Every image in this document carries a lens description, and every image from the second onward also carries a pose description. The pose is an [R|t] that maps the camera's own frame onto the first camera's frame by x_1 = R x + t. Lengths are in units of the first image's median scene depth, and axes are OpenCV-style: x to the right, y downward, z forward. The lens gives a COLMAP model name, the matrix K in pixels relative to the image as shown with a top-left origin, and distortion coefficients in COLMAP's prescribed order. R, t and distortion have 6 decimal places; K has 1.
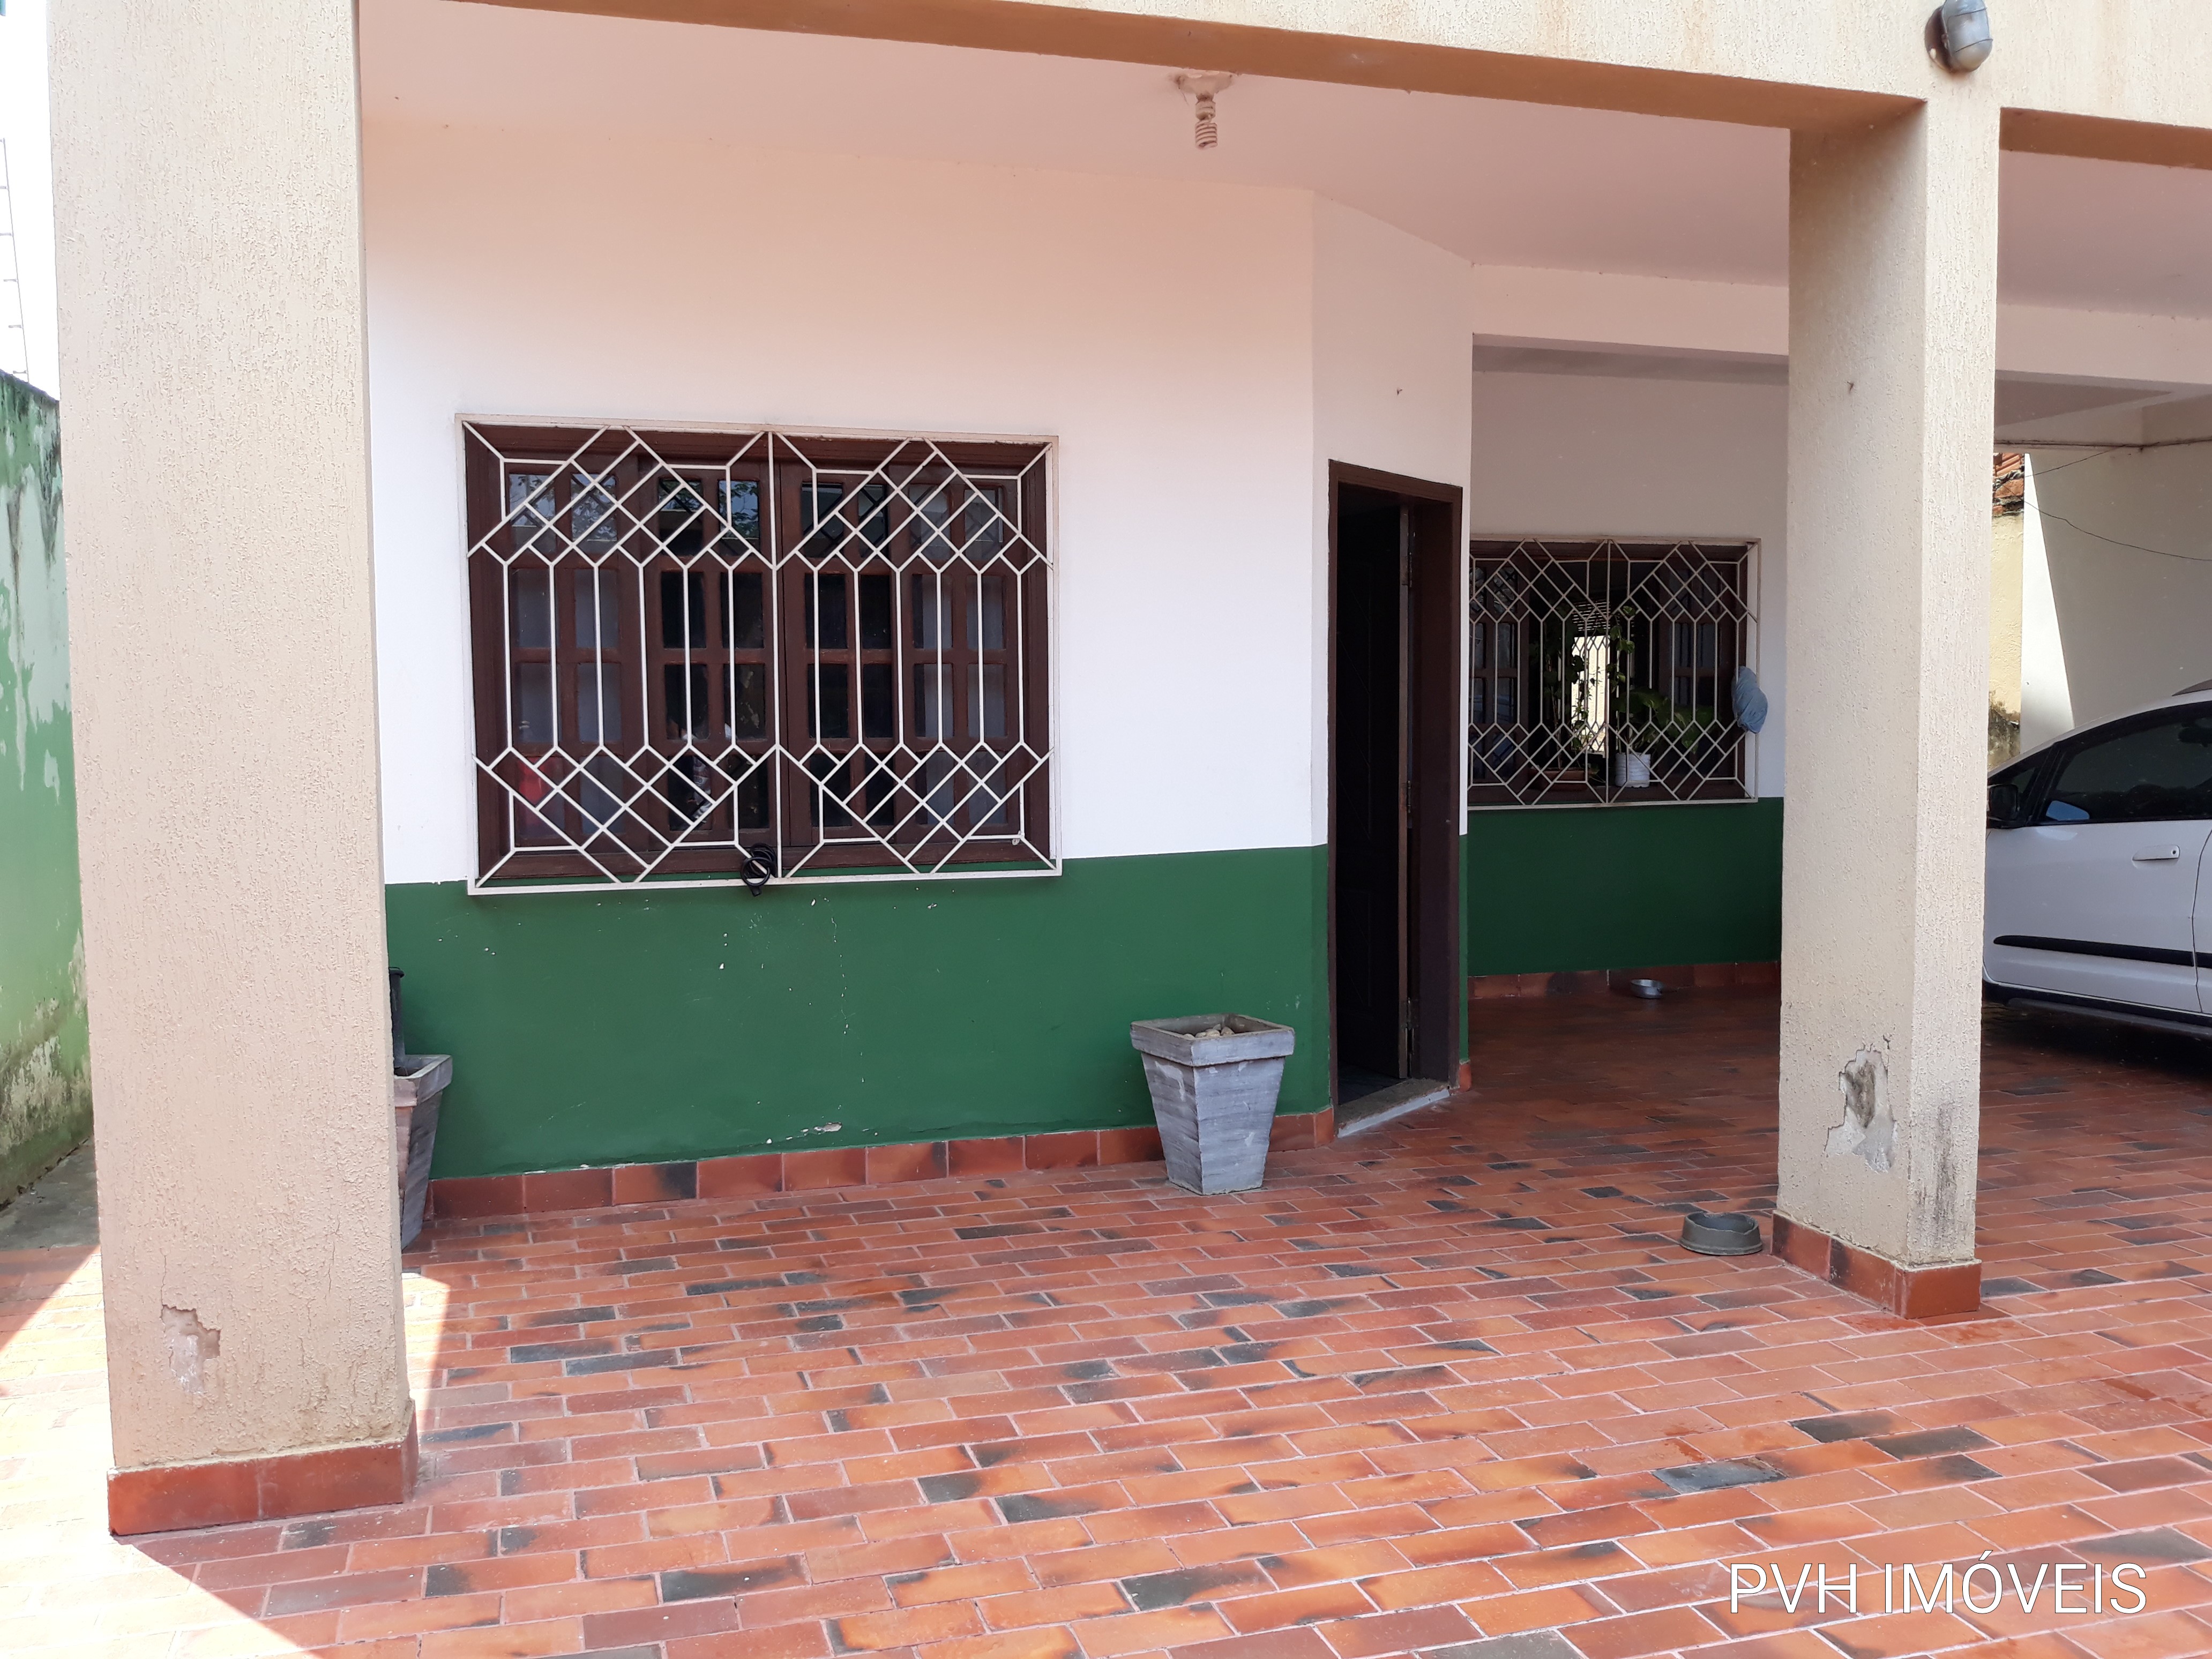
lens RADIAL K [[1874.0, 0, 1109.7], [0, 1874.0, 844.5], [0, 0, 1]] dist [0.134261, -0.435541]
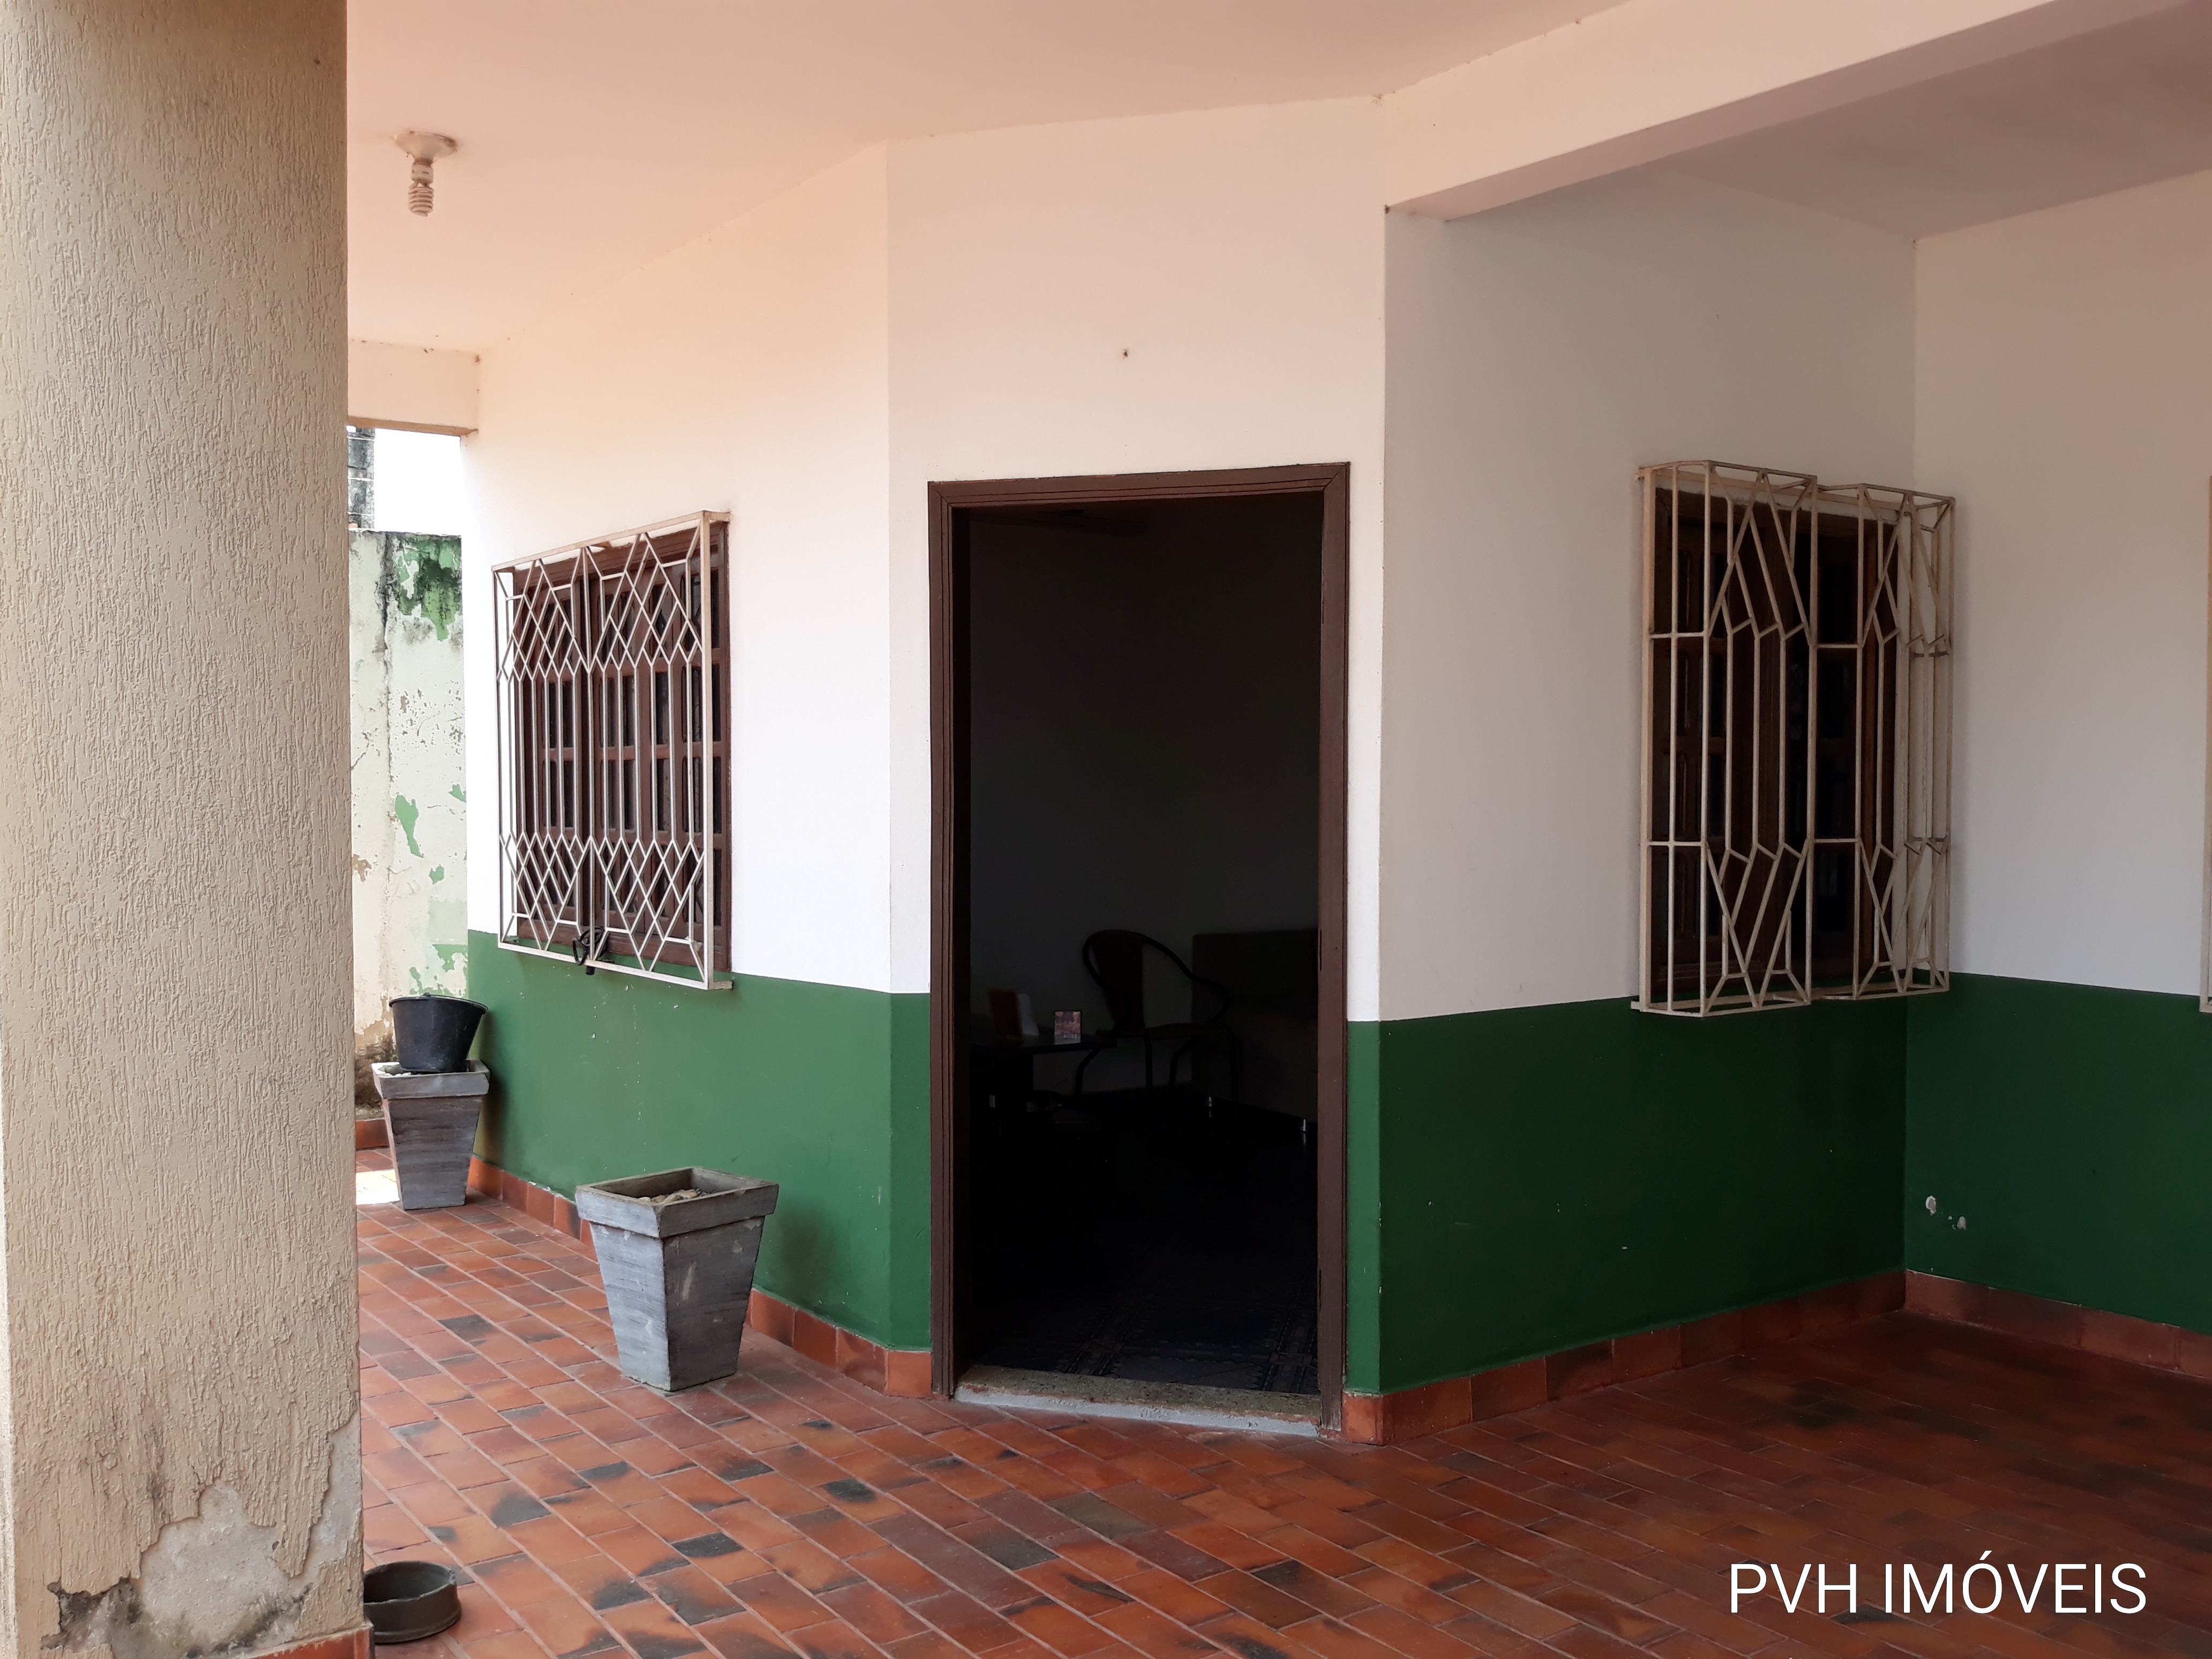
lens RADIAL K [[1874.0, 0, 1109.7], [0, 1874.0, 844.5], [0, 0, 1]] dist [0.134261, -0.435541]
pose [[0.356405, 0.039277, -0.933505, 0.954379], [-0.063486, 0.997825, 0.017745, -0.087578], [0.932172, 0.052940, 0.358124, 0.906462]]
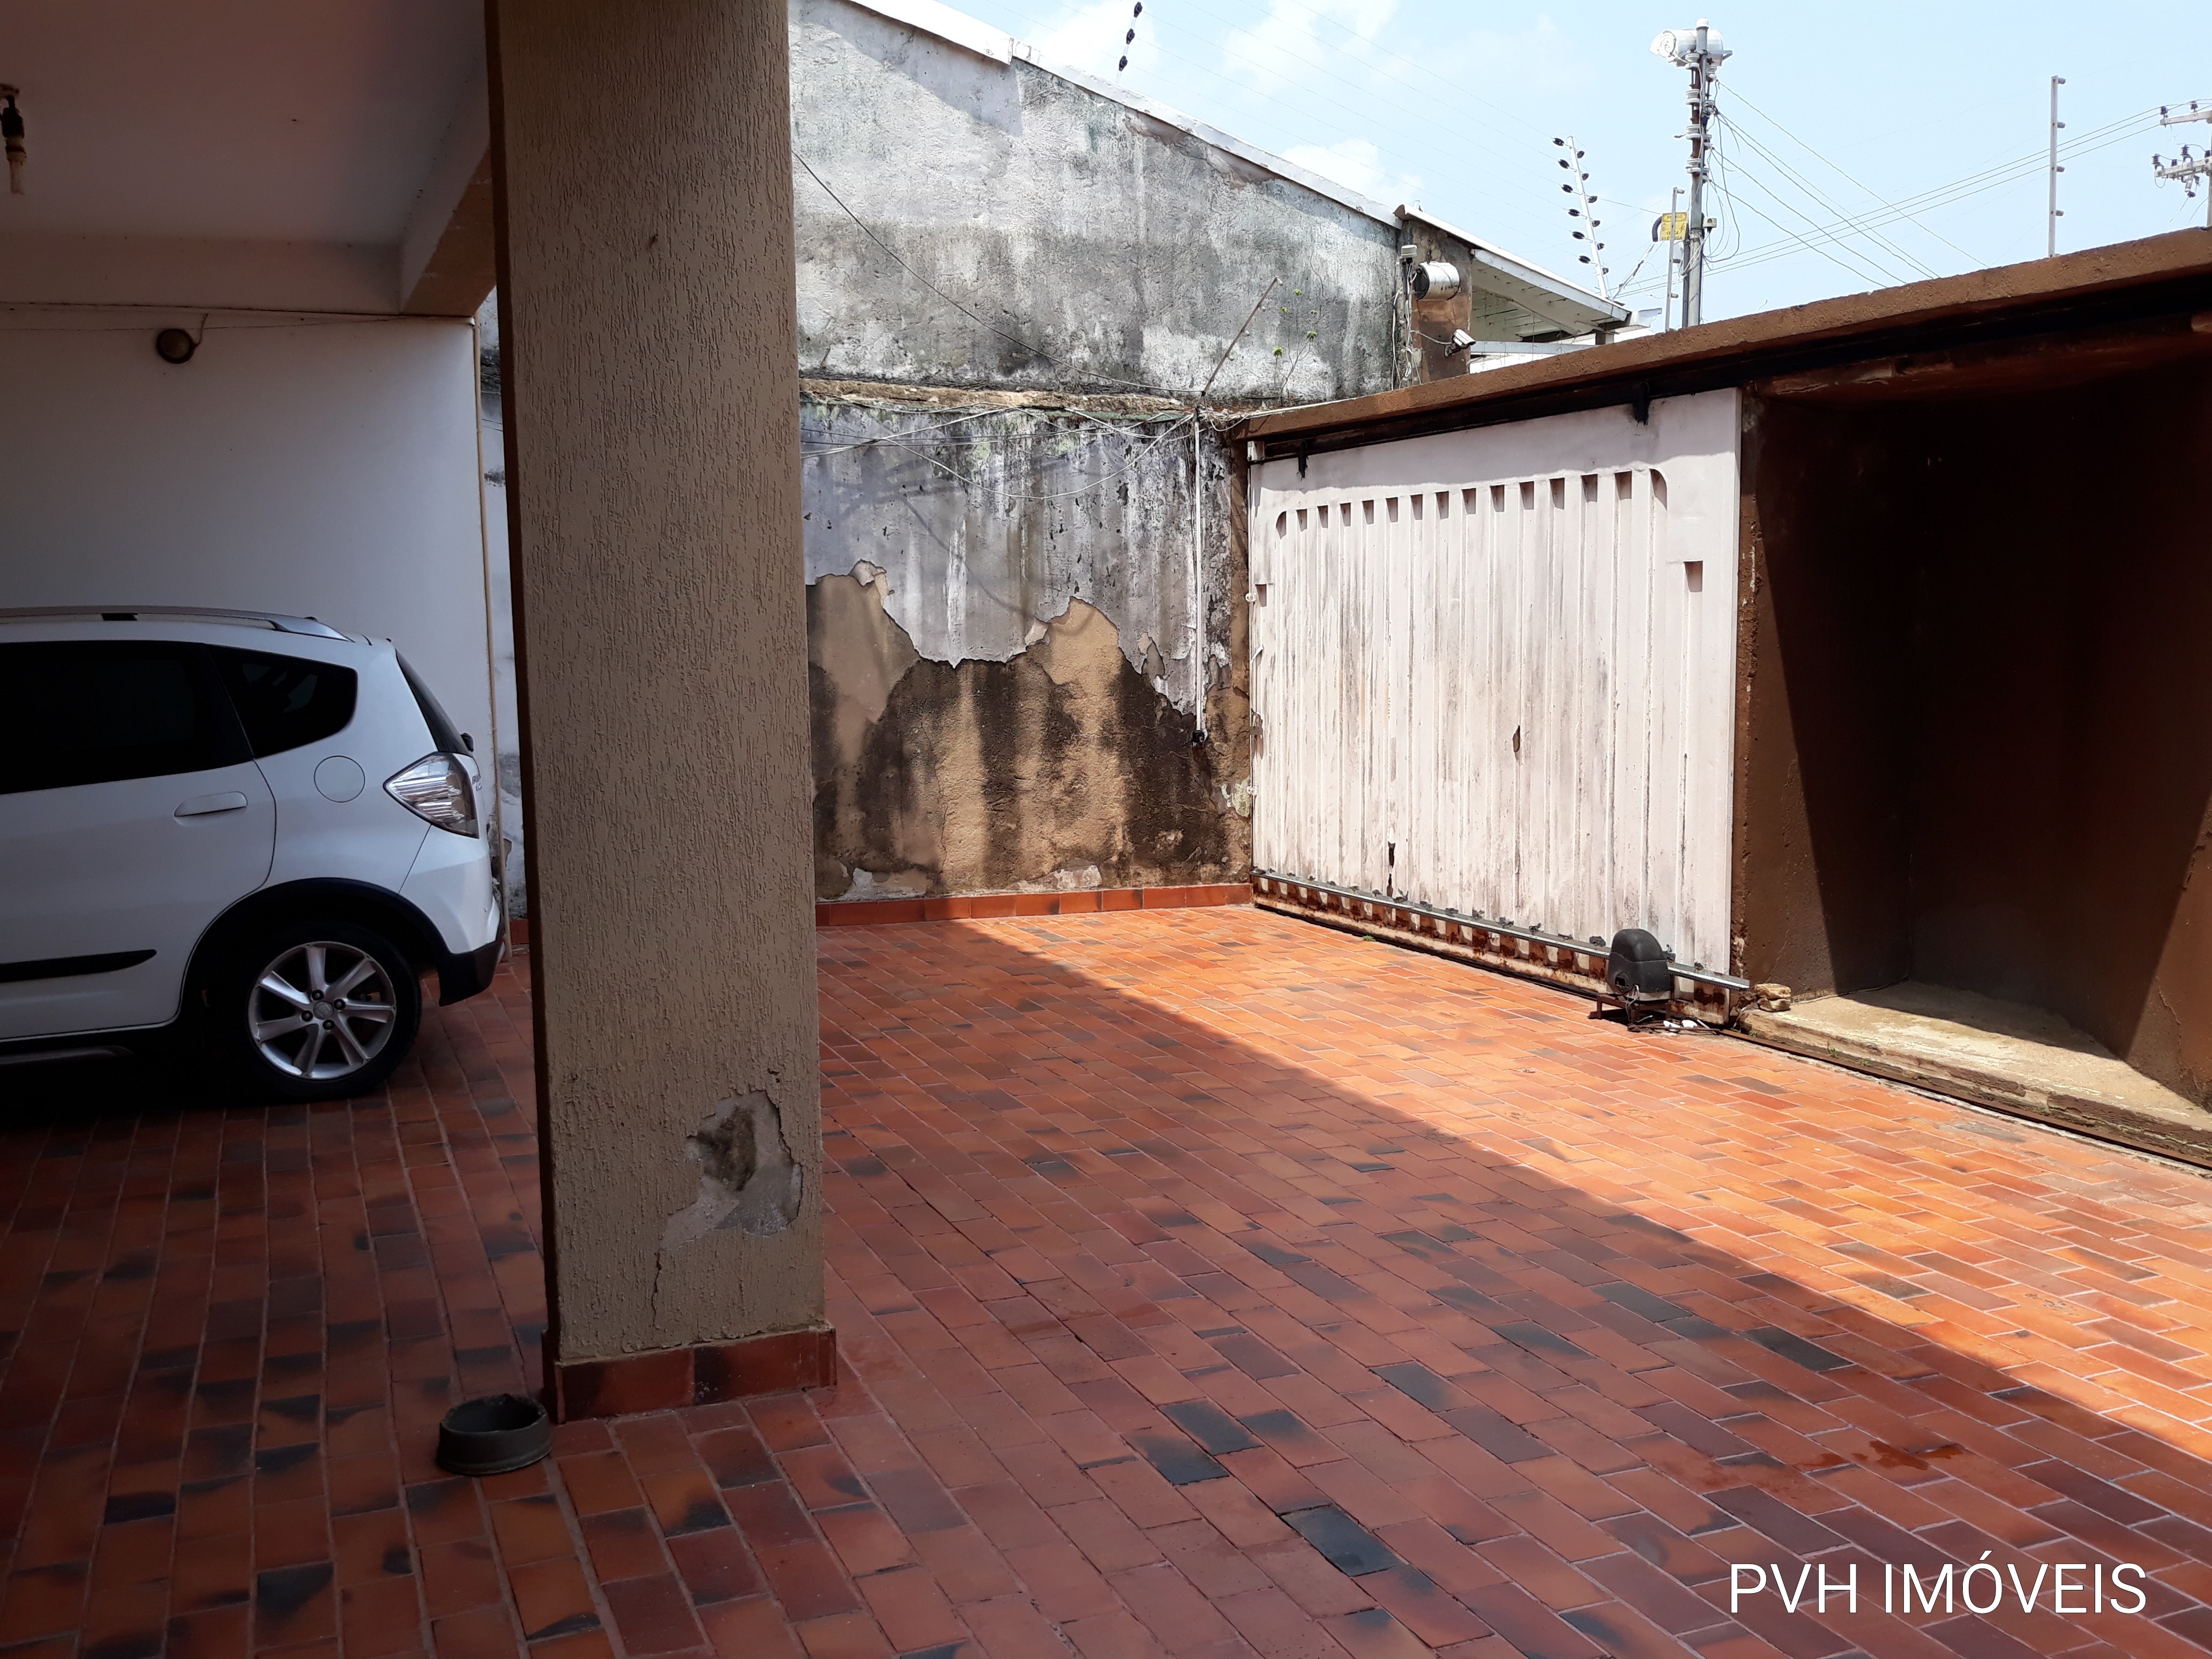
lens RADIAL K [[1939.2, 0, 1107.3], [0, 1939.2, 850.7], [0, 0, 1]] dist [-0.002194, -0.019434]
pose [[-0.119213, -0.112454, 0.986480, -0.346197], [0.072128, 0.989959, 0.121567, -0.068233], [-0.990245, 0.085646, -0.109905, 0.776265]]
